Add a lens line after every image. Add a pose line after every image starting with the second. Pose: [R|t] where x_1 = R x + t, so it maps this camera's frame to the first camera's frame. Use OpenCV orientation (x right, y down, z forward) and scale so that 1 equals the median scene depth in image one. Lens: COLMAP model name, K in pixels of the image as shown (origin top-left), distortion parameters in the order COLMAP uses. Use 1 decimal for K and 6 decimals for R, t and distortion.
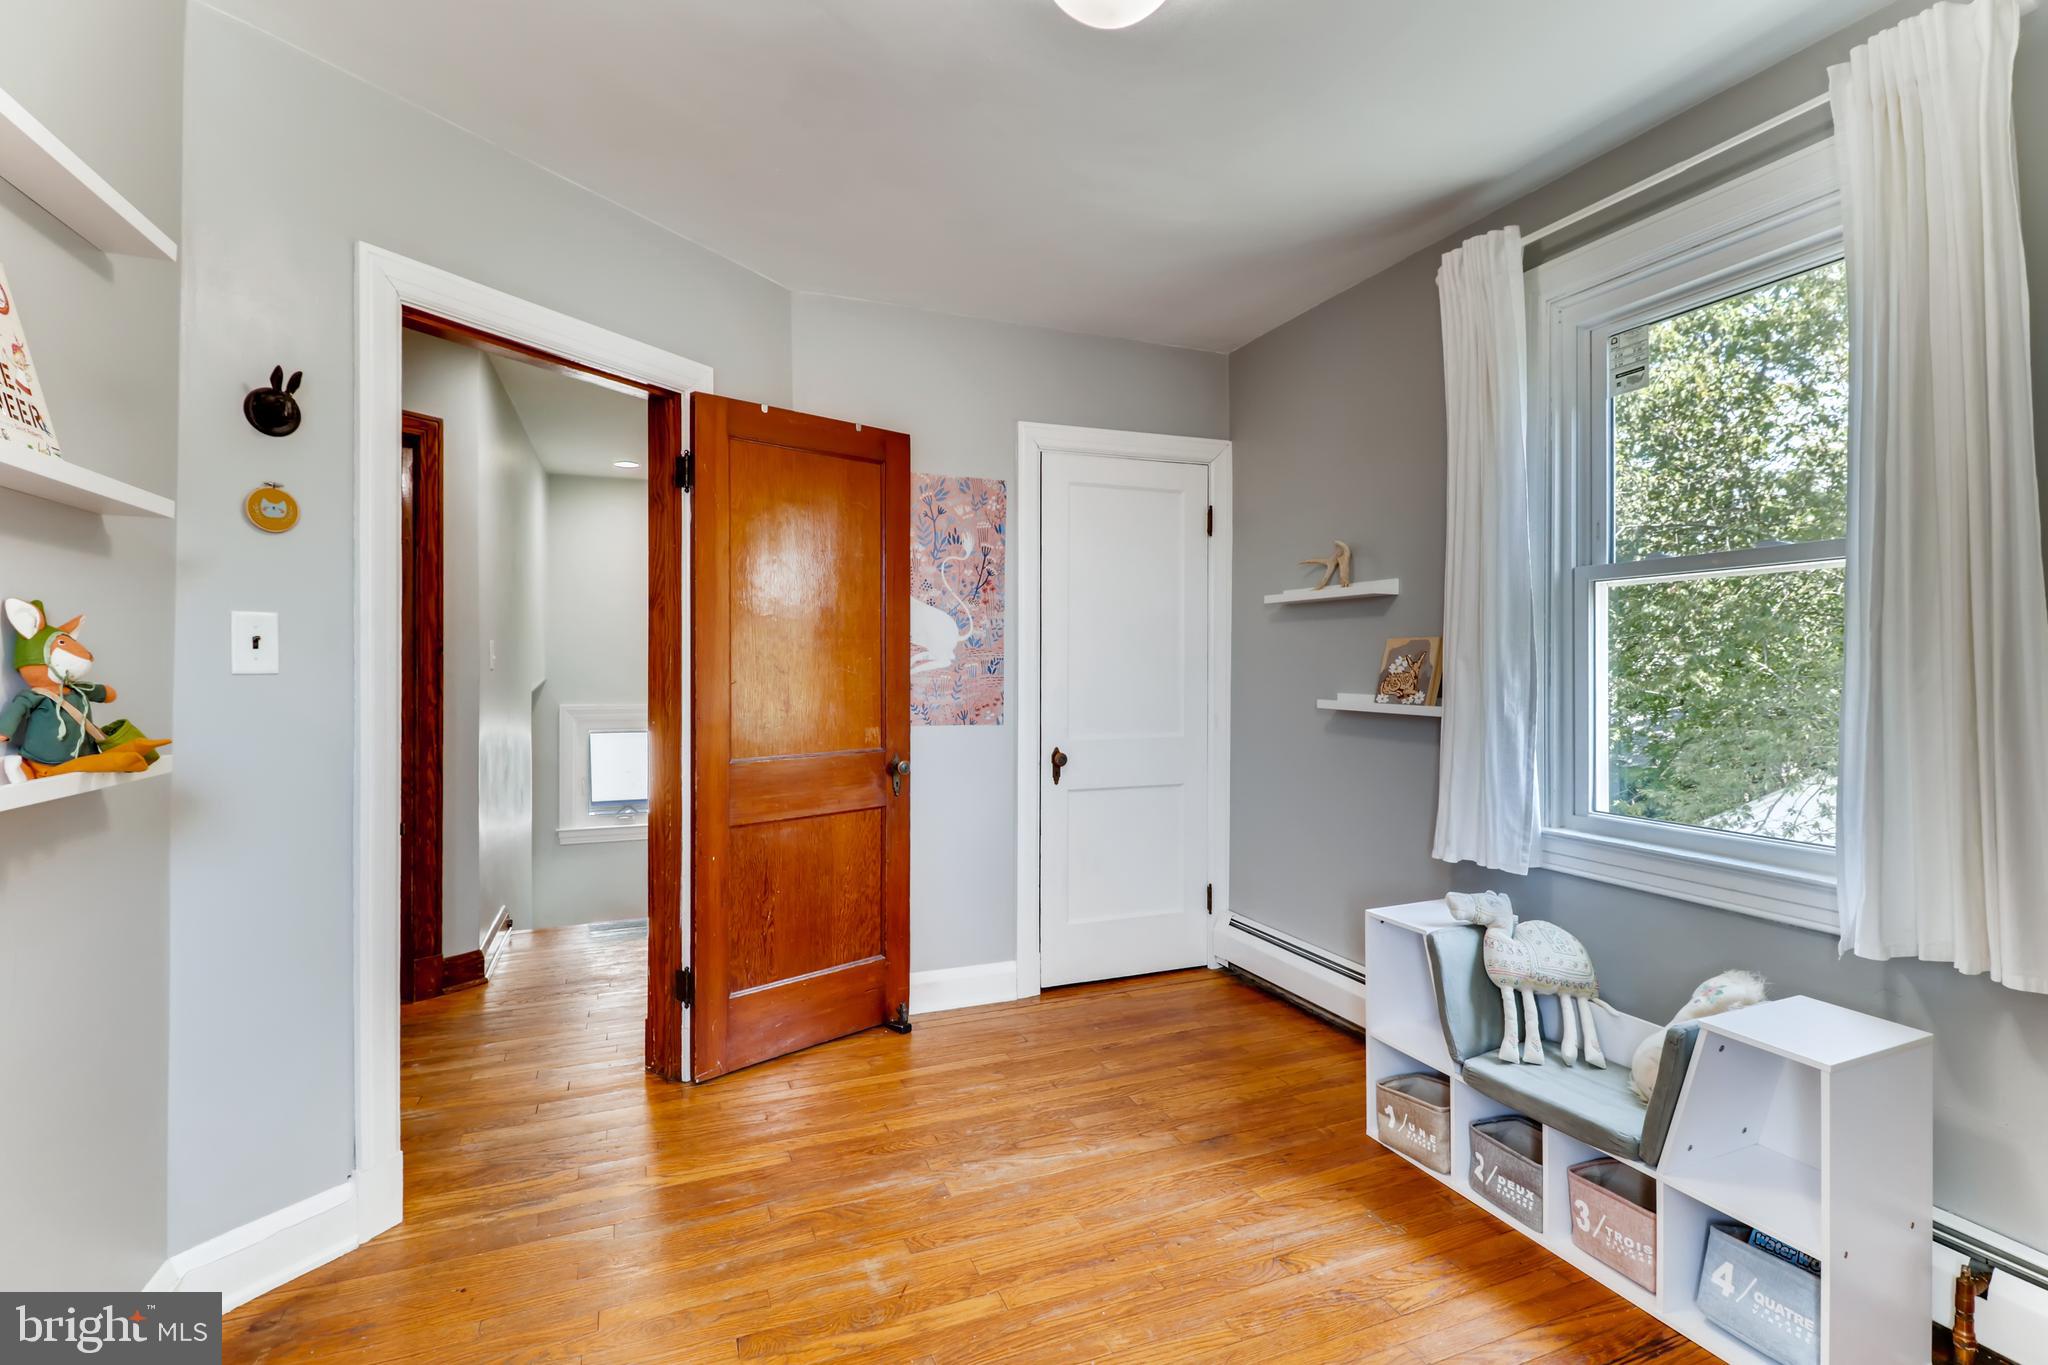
lens RADIAL K [[938.0, 0, 1023.9], [0, 938.0, 673.1], [0, 0, 1]] dist [0.012455, -0.008209]
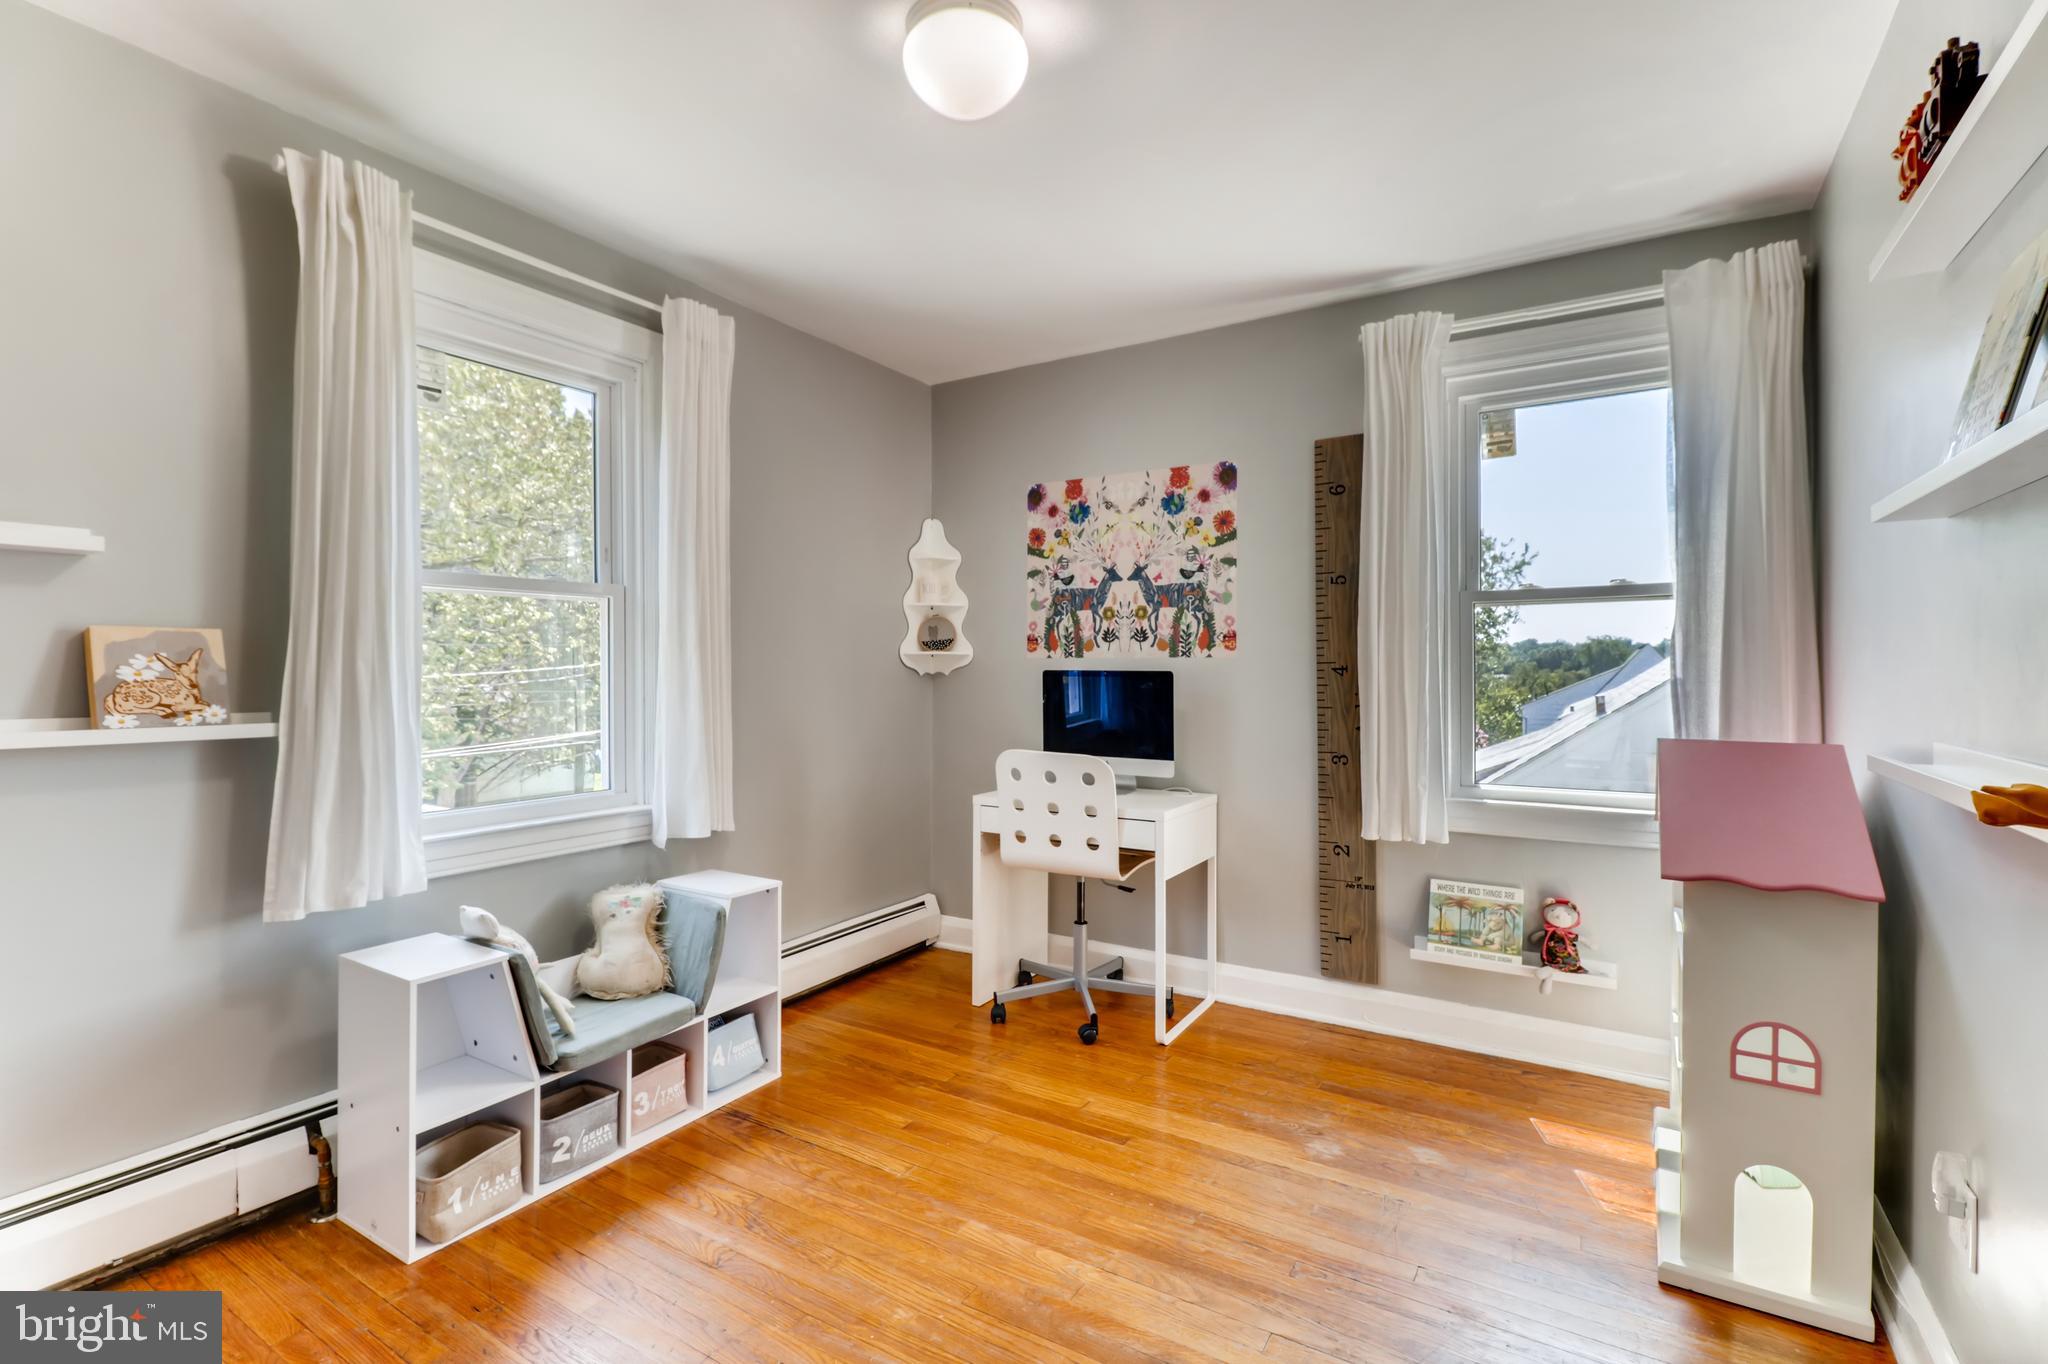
lens RADIAL K [[938.0, 0, 1023.3], [0, 938.0, 667.6], [0, 0, 1]] dist [0.012455, -0.008209]
pose [[-0.587061, -0.005205, 0.809526, -0.612350], [-0.000761, 0.999982, 0.005878, -0.016272], [-0.809542, 0.002835, -0.587055, 1.111023]]
